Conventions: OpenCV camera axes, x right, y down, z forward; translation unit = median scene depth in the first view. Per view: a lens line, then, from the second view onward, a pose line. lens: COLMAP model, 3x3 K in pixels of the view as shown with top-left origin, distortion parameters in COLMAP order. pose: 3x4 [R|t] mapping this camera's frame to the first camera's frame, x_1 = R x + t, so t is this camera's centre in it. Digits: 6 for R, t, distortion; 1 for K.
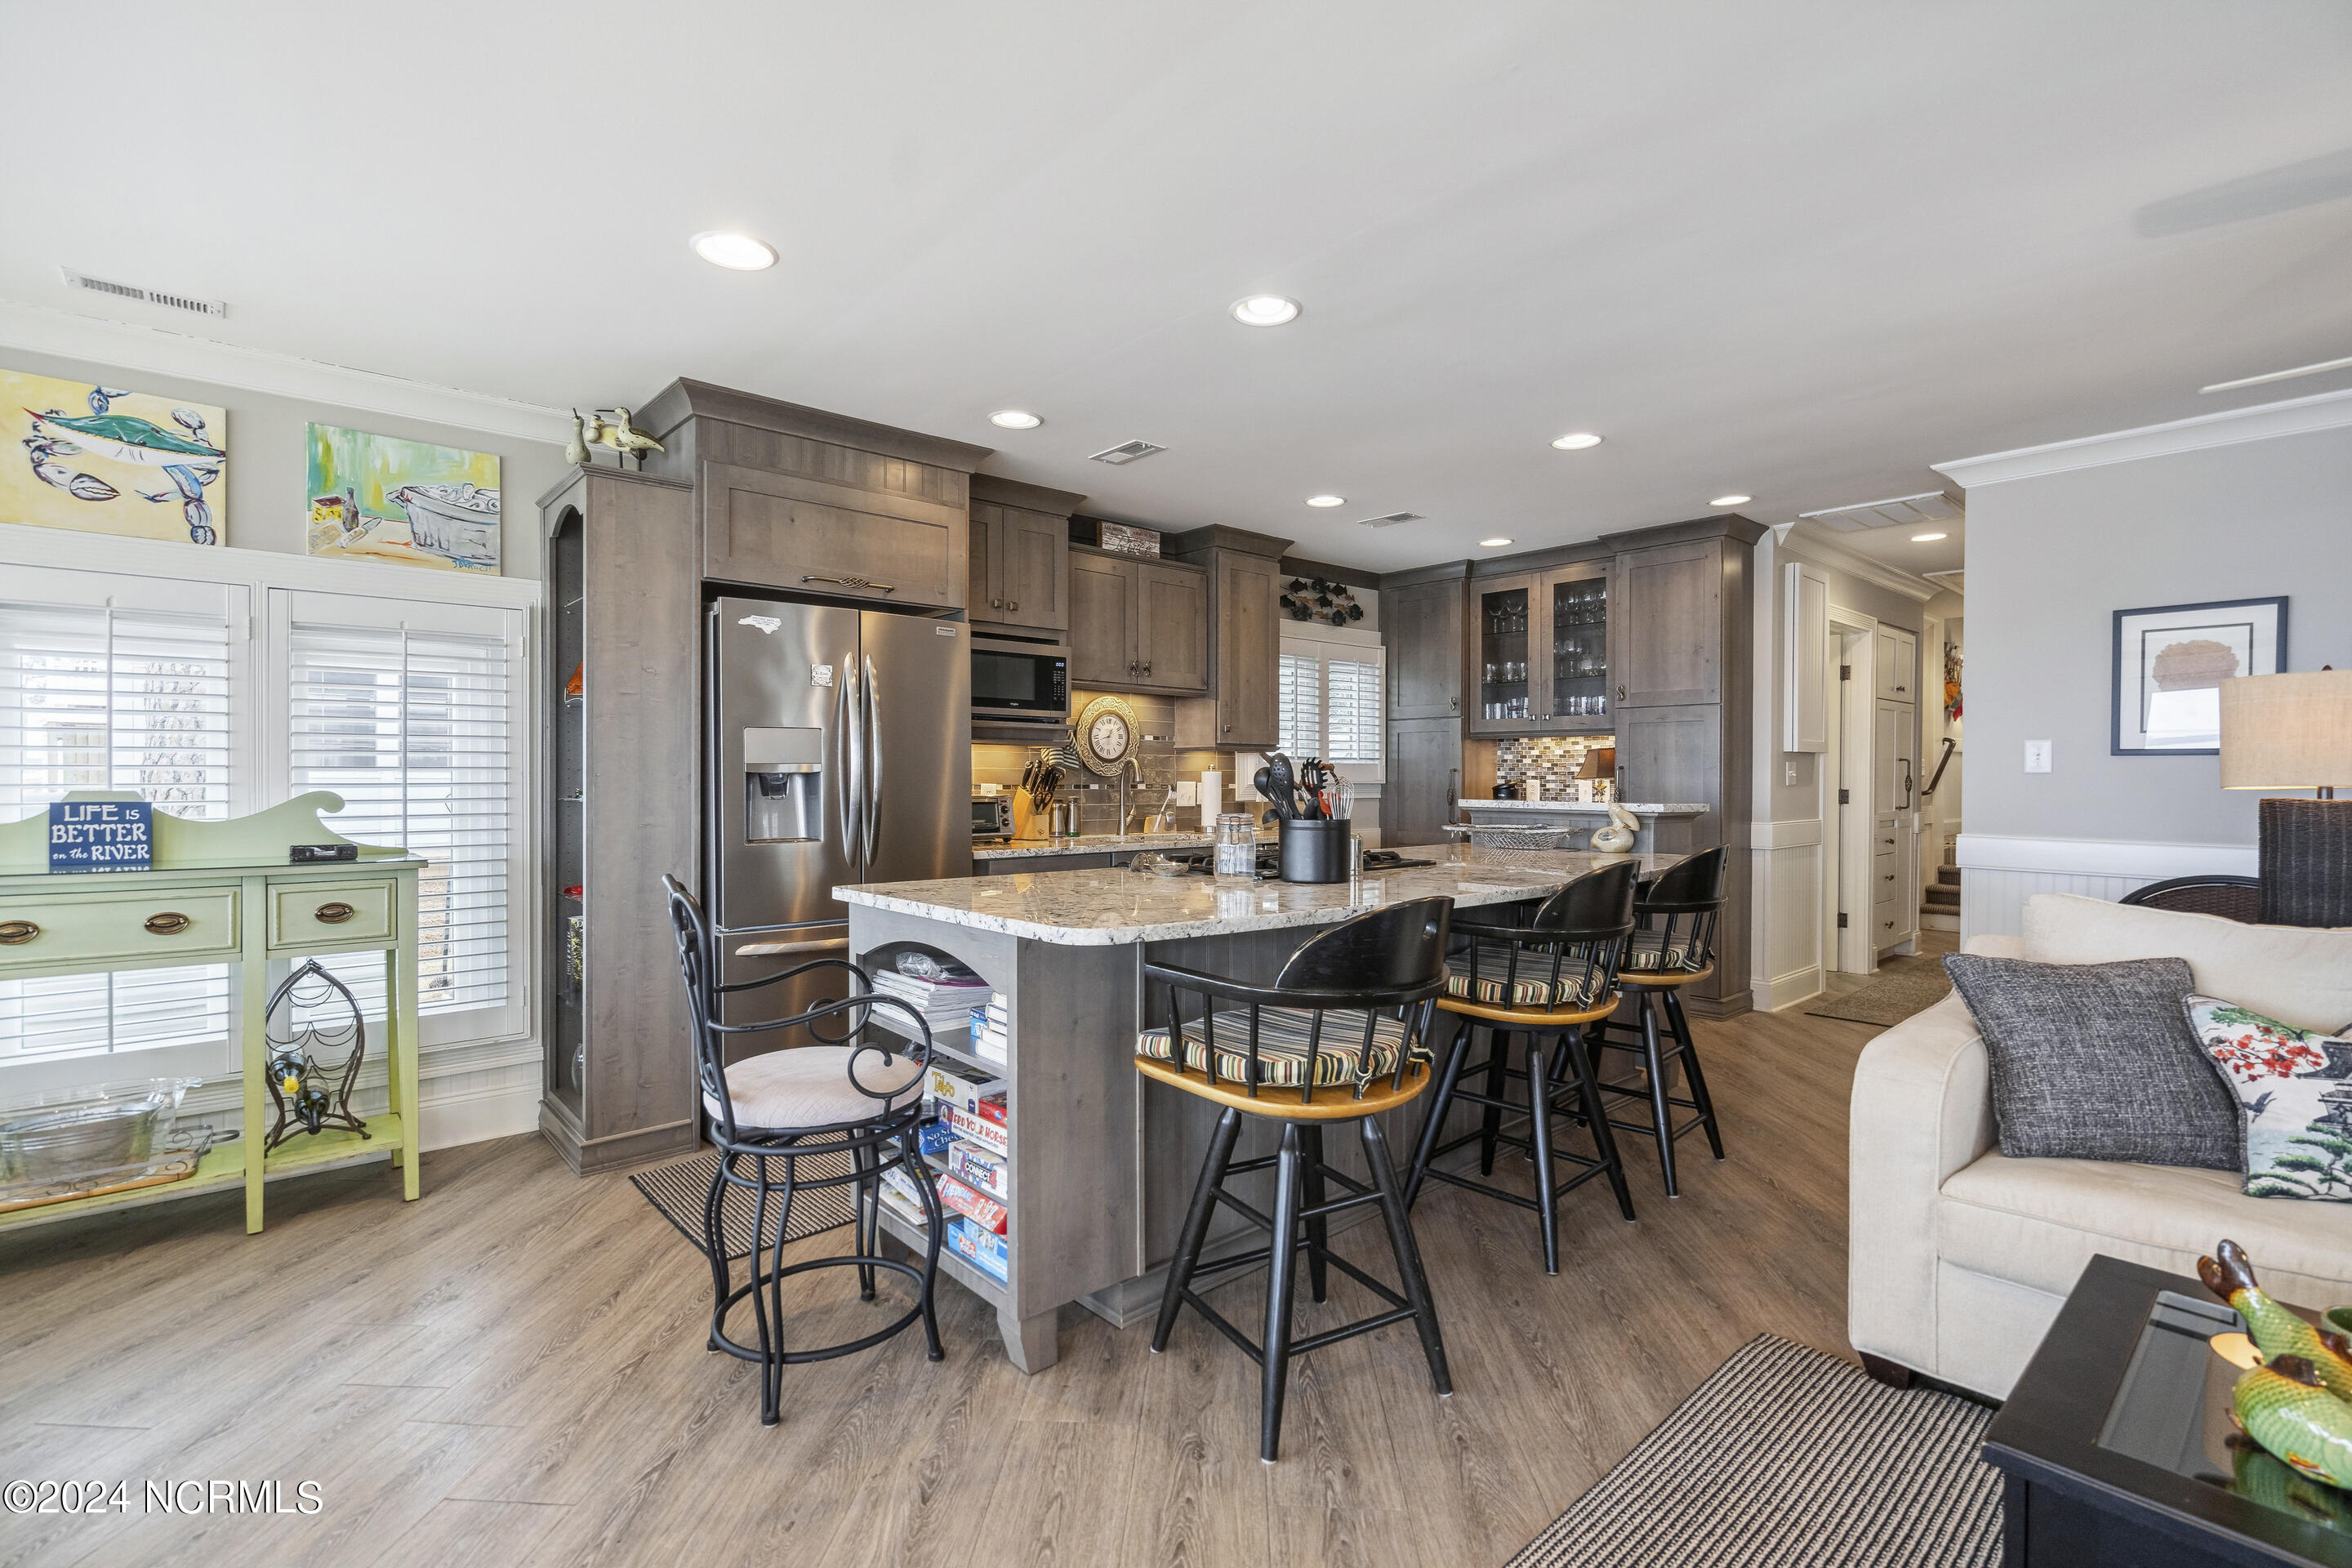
lens RADIAL K [[1078.4, 0, 1180.2], [0, 1078.4, 776.4], [0, 0, 1]] dist [-0.013267, 0.000046]
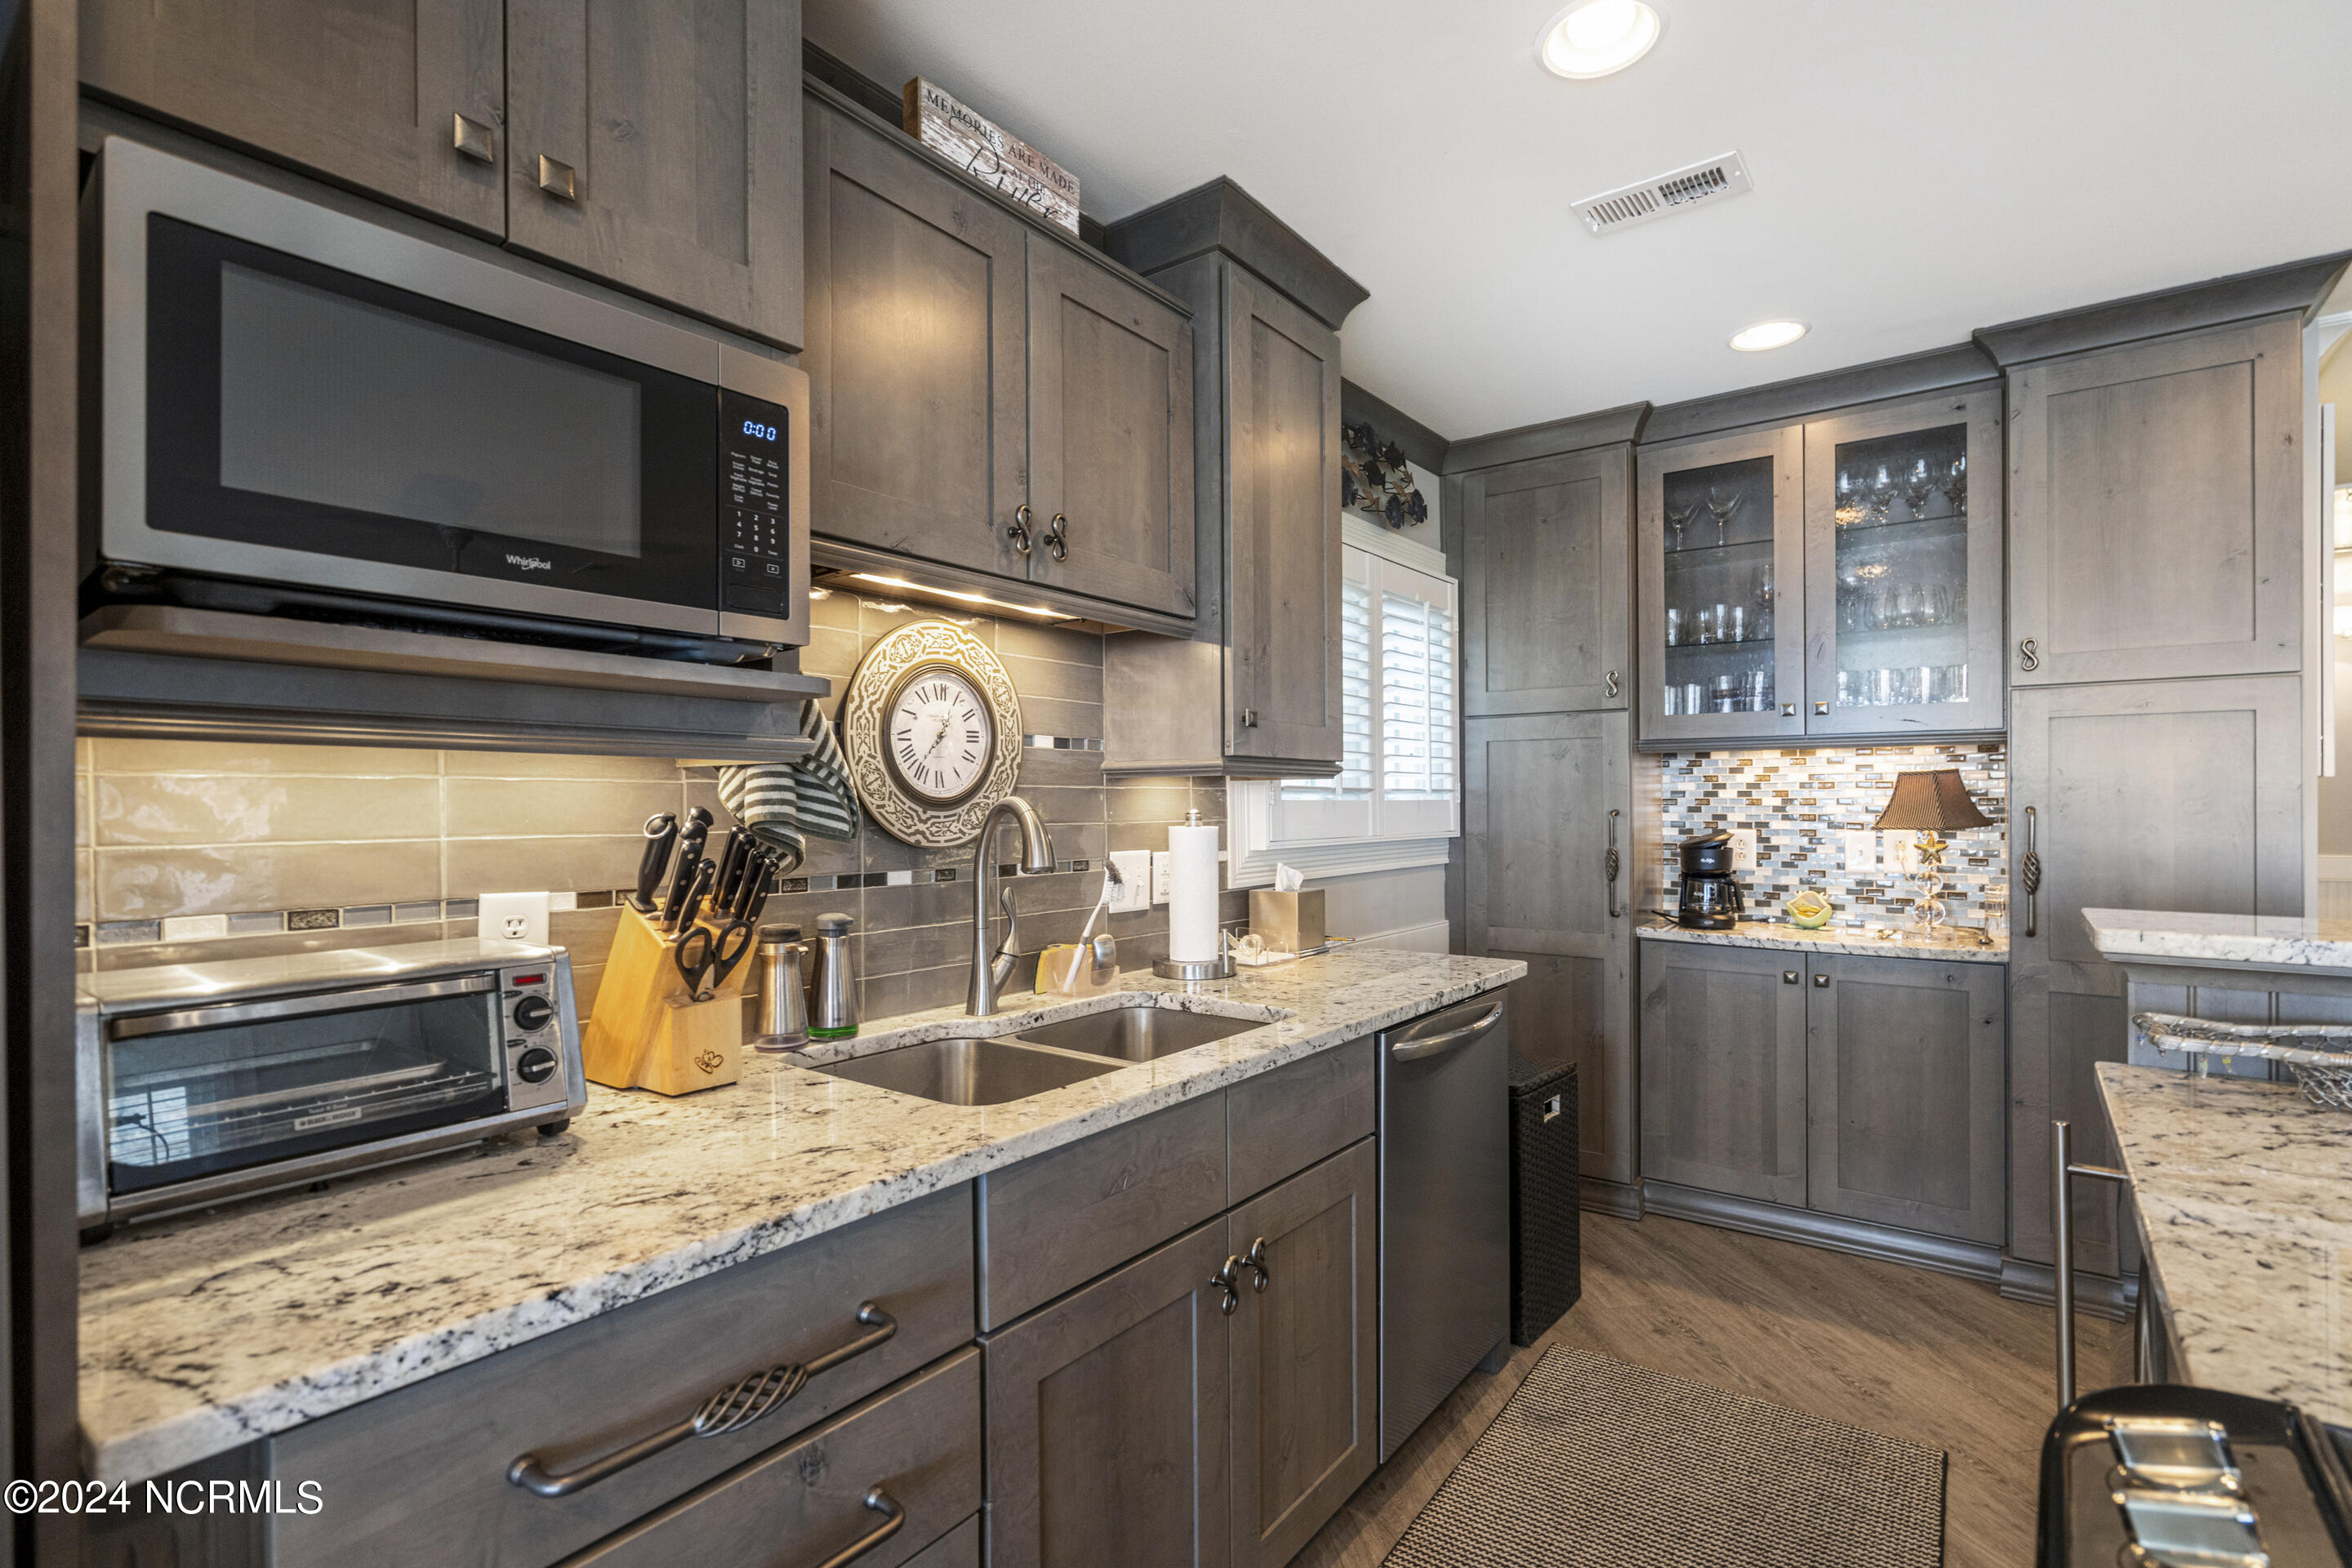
lens RADIAL K [[1078.4, 0, 1207.3], [0, 1078.4, 818.3], [0, 0, 1]] dist [-0.013267, 0.000046]
pose [[0.978080, -0.009595, 0.208009, -0.052637], [0.006564, 0.999862, 0.015257, -0.014030], [-0.208127, -0.013557, 0.978008, 0.615788]]
